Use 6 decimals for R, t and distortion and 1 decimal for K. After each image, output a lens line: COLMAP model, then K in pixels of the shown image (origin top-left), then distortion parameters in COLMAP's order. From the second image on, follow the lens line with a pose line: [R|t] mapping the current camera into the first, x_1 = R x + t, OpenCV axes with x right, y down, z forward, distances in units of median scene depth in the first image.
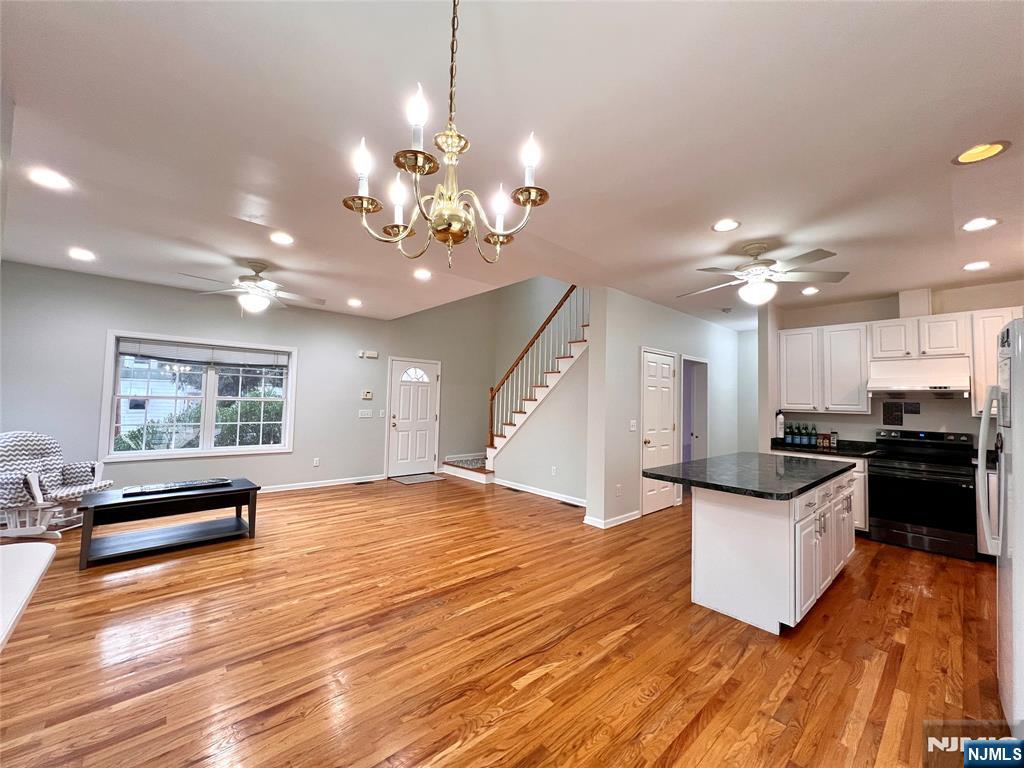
lens RADIAL K [[408.0, 0, 512.6], [0, 408.0, 380.3], [0, 0, 1]] dist [0.000229, -0.000159]
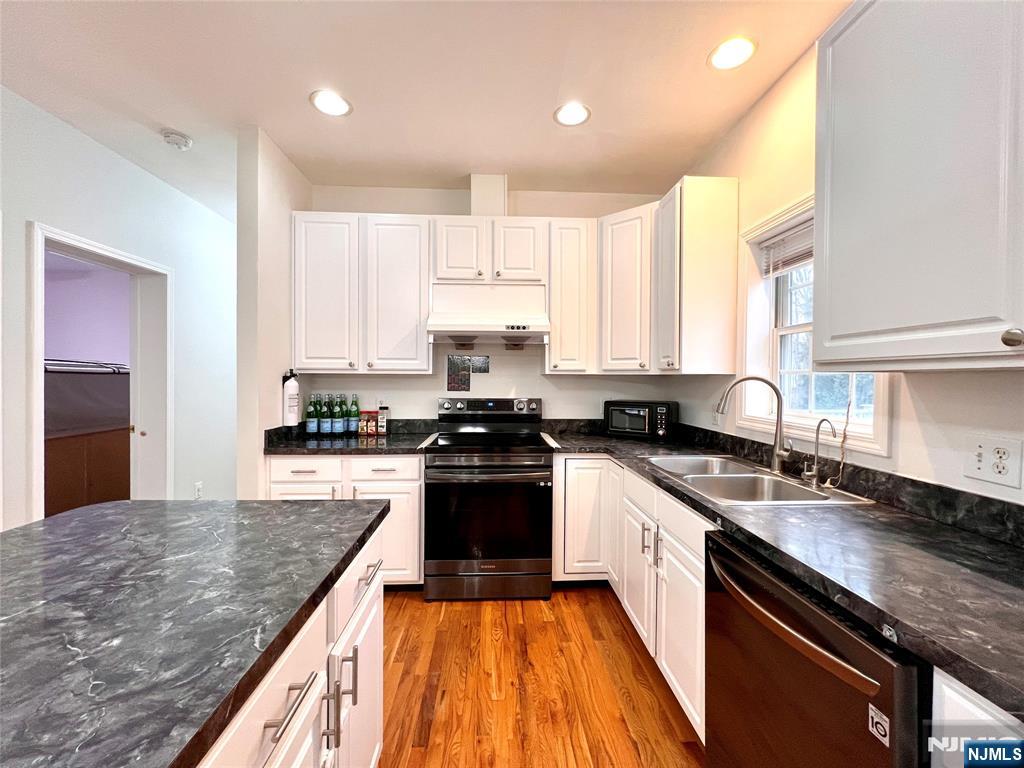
lens RADIAL K [[408.0, 0, 510.6], [0, 408.0, 381.6], [0, 0, 1]] dist [0.000229, -0.000159]
pose [[0.628195, -0.027891, 0.777556, 0.514502], [-0.029911, 0.997753, 0.059954, 0.057489], [-0.777481, -0.060920, 0.625949, 0.567990]]
